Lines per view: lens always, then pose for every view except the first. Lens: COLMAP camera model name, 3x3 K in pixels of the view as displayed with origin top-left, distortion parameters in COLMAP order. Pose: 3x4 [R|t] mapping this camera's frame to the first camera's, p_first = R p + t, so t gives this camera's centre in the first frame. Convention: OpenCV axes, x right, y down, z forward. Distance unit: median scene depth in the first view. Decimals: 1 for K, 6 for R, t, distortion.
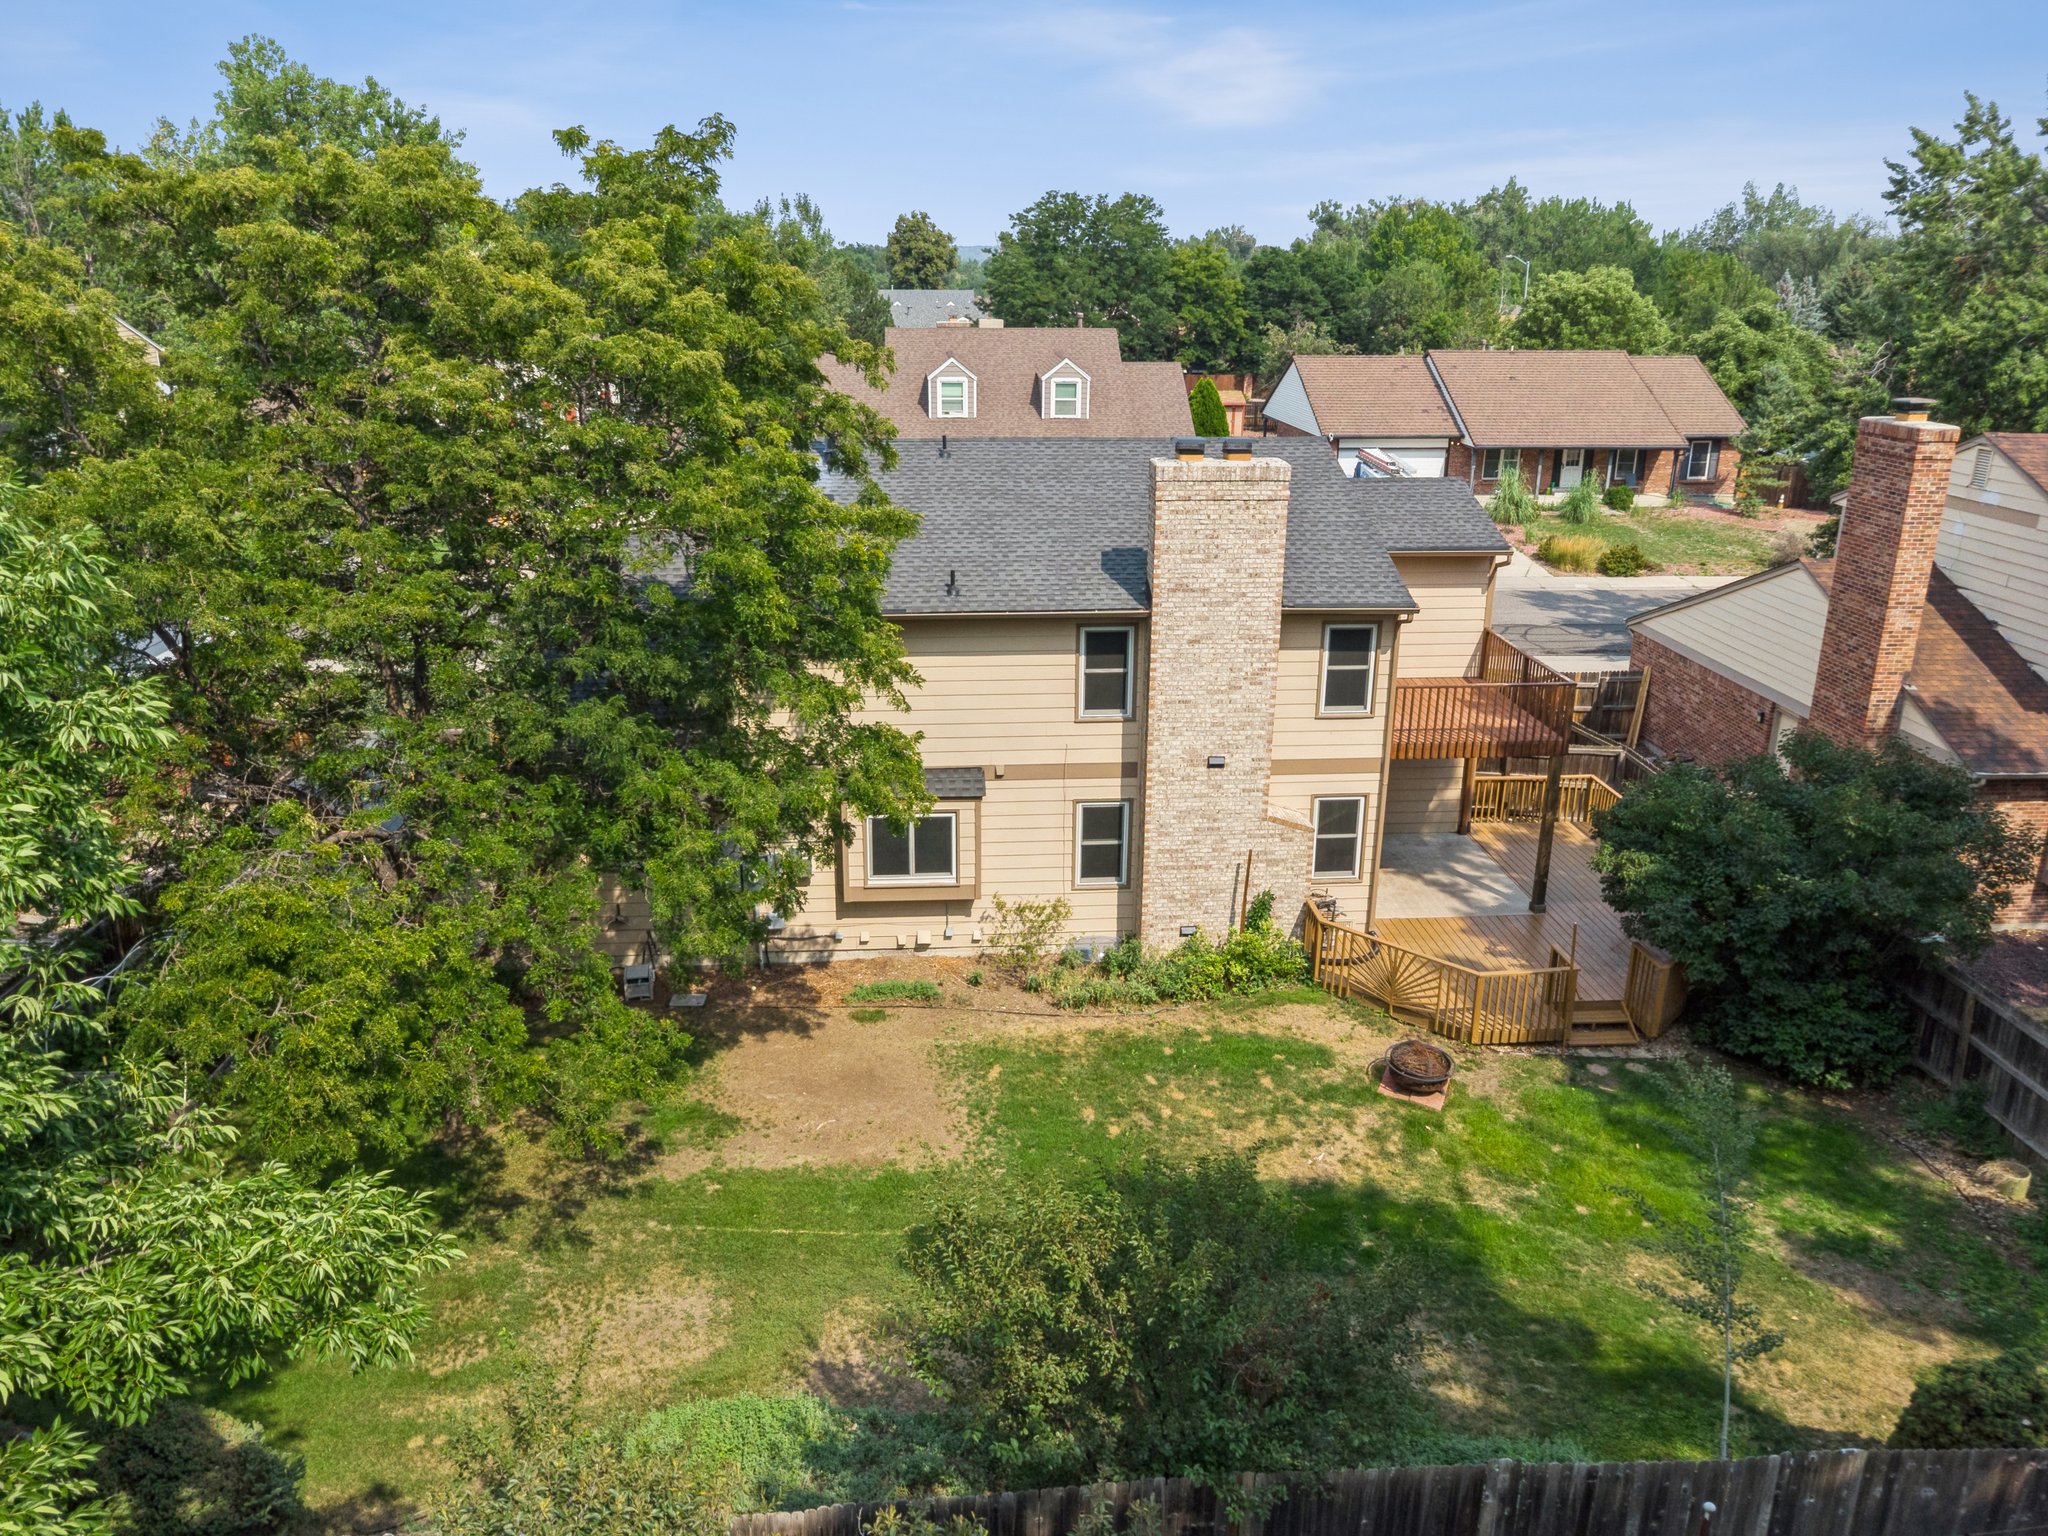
lens RADIAL K [[1448.7, 0, 1031.6], [0, 1448.7, 760.7], [0, 0, 1]] dist [0.005402, 0.001393]
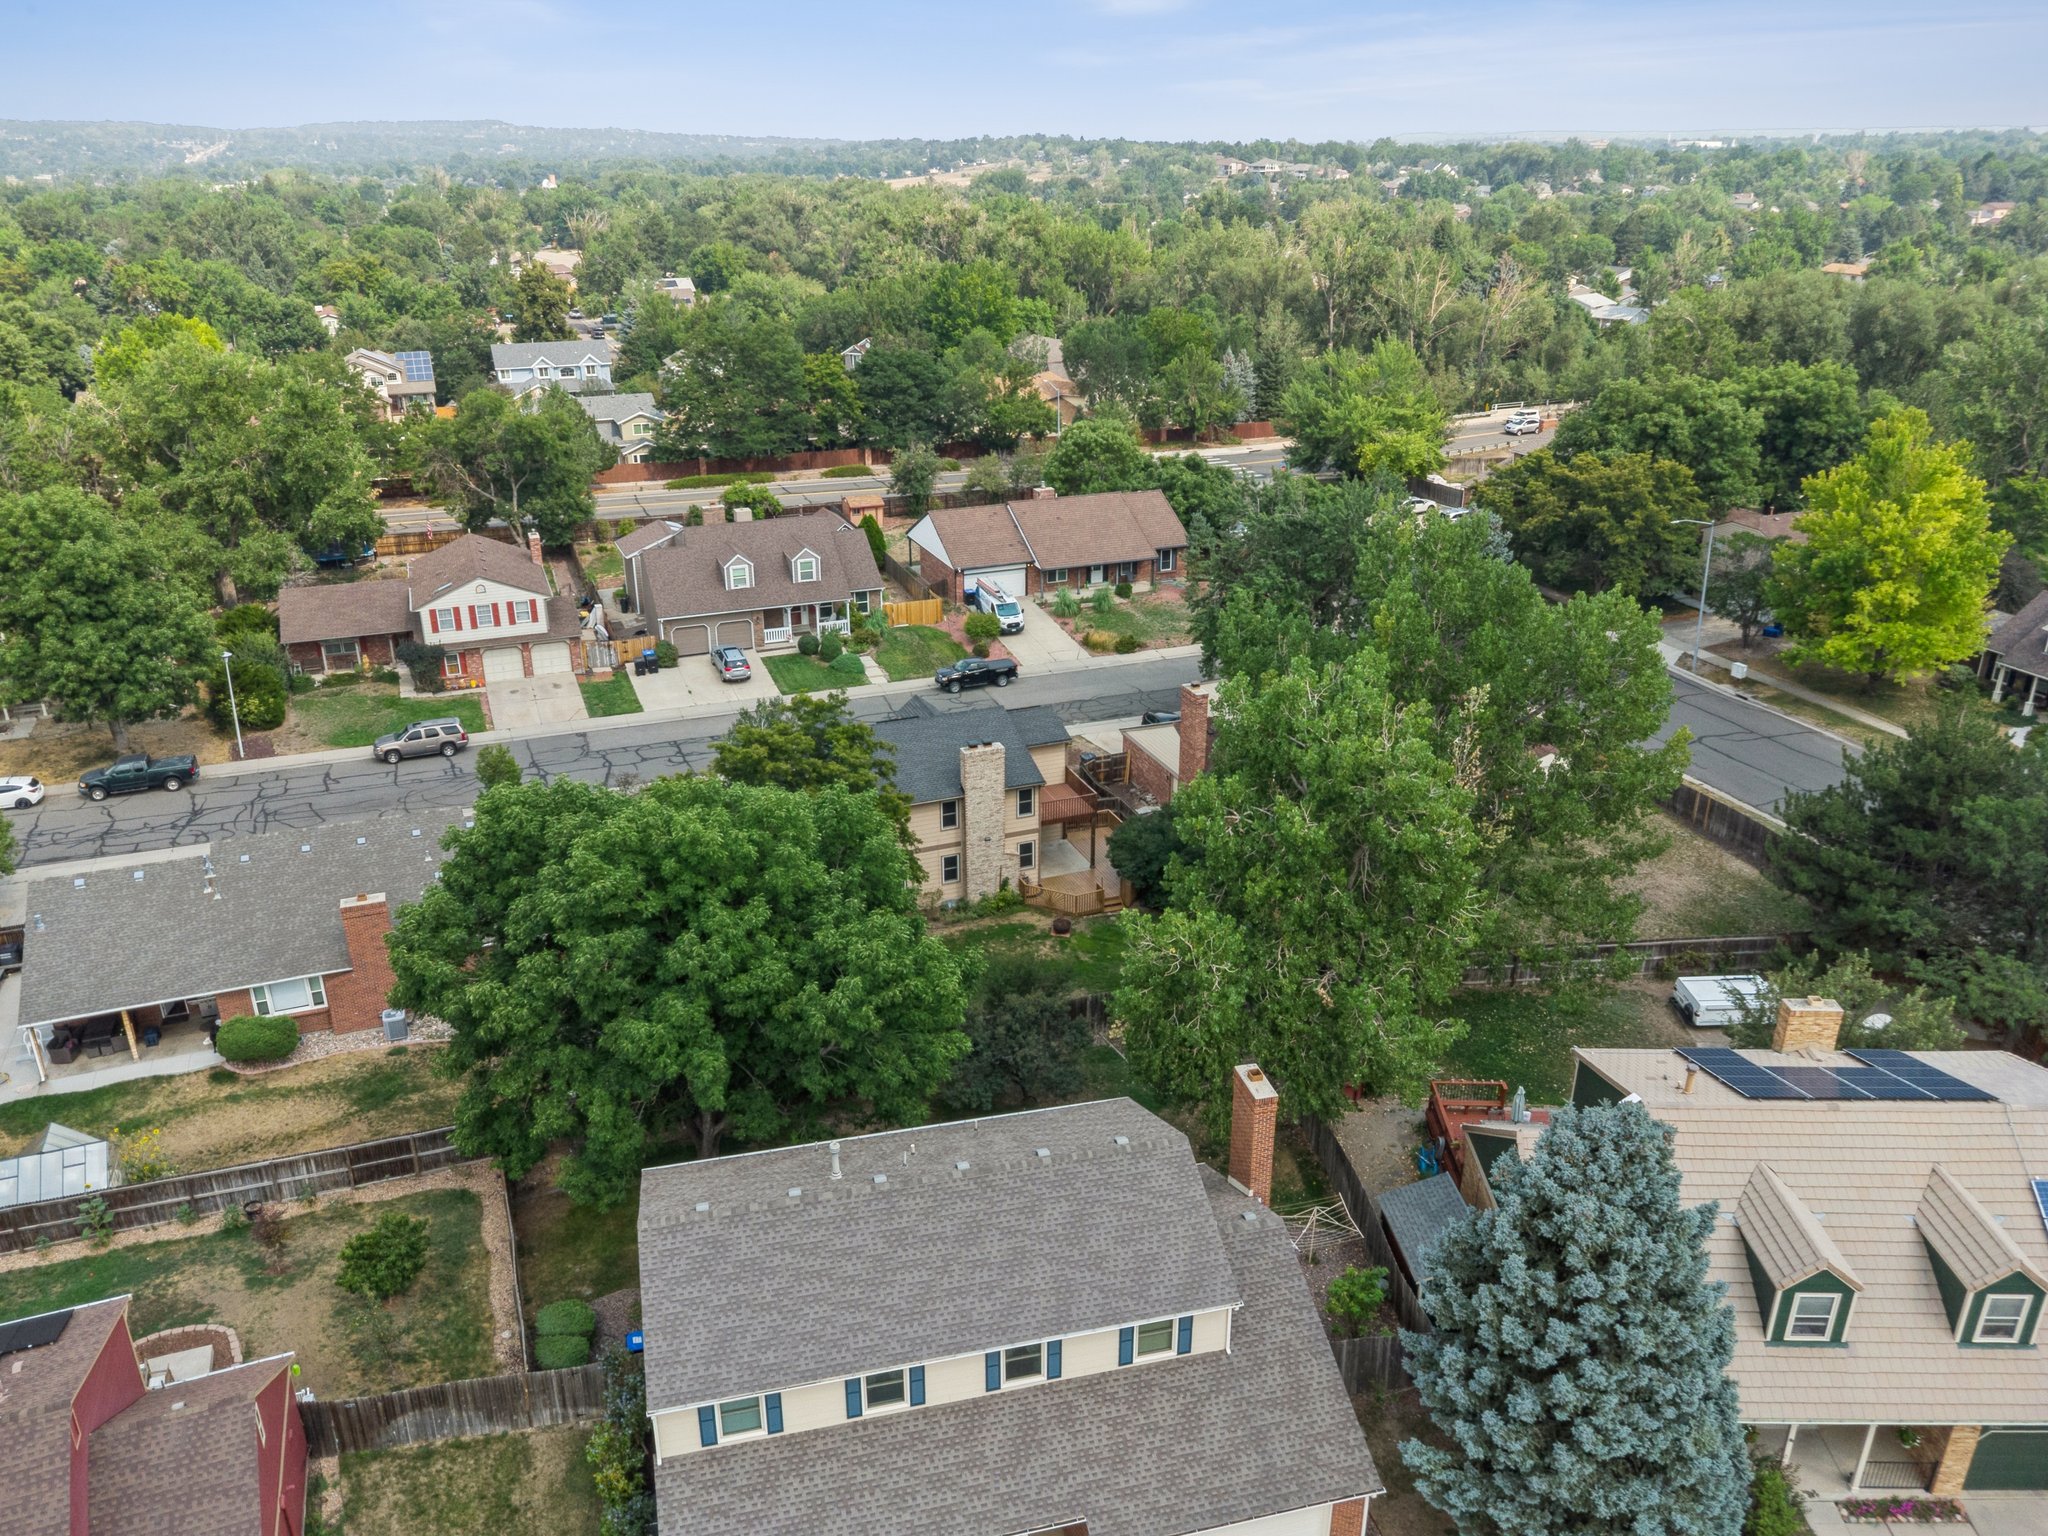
lens RADIAL K [[1448.7, 0, 1024.8], [0, 1448.7, 771.3], [0, 0, 1]] dist [0.005402, 0.001393]
pose [[0.956024, -0.122855, 0.266316, -0.573264], [0.102986, 0.990837, 0.087387, -0.384347], [-0.274612, -0.056117, 0.959916, -1.879429]]
